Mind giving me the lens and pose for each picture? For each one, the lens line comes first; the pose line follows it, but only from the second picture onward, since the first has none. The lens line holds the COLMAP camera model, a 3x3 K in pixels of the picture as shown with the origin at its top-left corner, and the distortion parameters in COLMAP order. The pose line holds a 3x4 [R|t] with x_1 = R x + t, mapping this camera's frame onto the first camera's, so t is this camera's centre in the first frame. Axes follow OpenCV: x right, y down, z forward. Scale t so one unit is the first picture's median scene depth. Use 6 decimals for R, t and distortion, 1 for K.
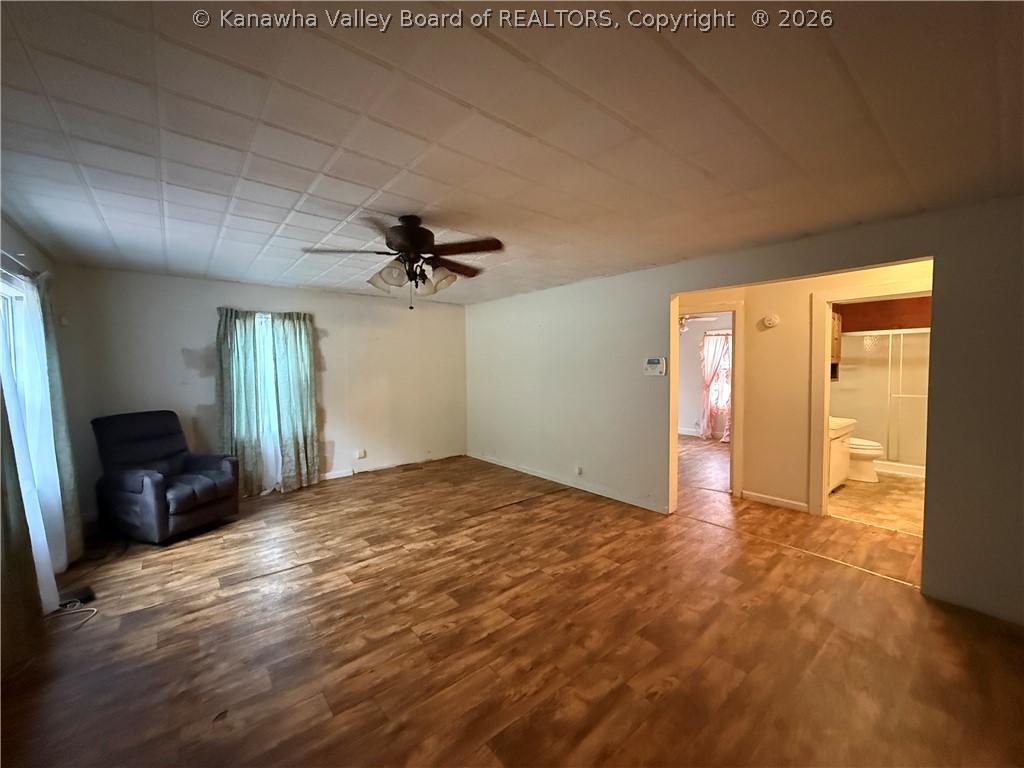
lens RADIAL K [[404.0, 0, 512.0], [0, 404.0, 384.0], [0, 0, 1]] dist [0.001002, 0.000264]
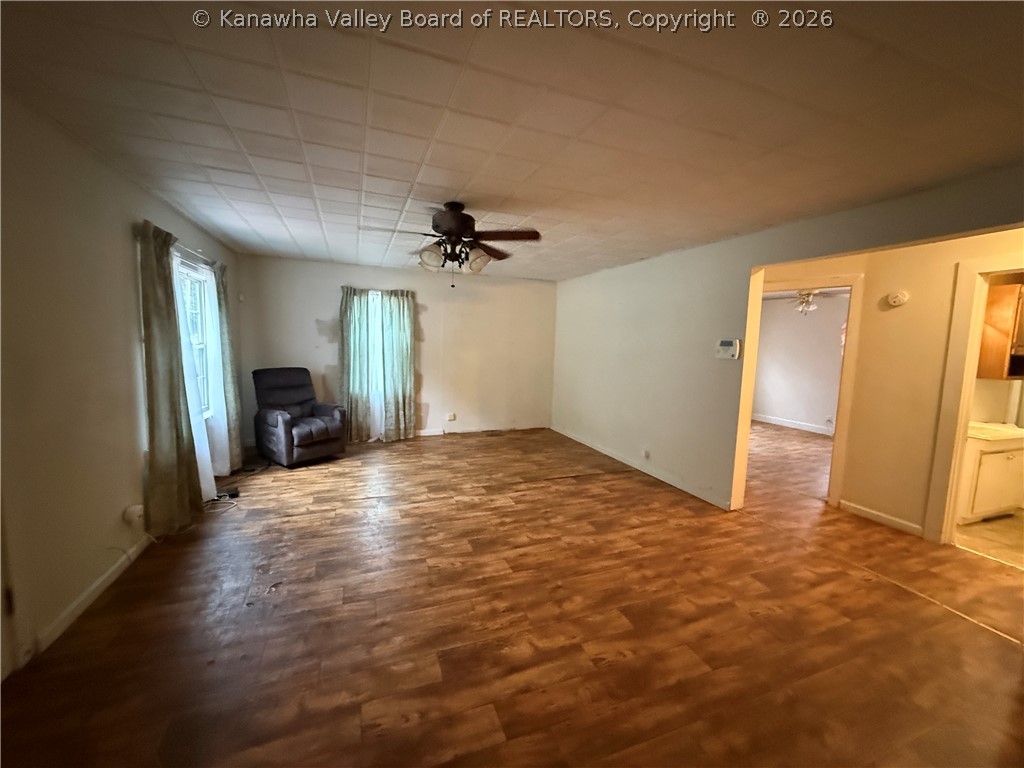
lens RADIAL K [[404.0, 0, 512.0], [0, 404.0, 384.0], [0, 0, 1]] dist [0.001002, 0.000264]
pose [[0.948667, 0.068022, -0.308874, 0.184344], [-0.050107, 0.996589, 0.065578, -0.000468], [0.312281, -0.046735, 0.948839, -0.014697]]
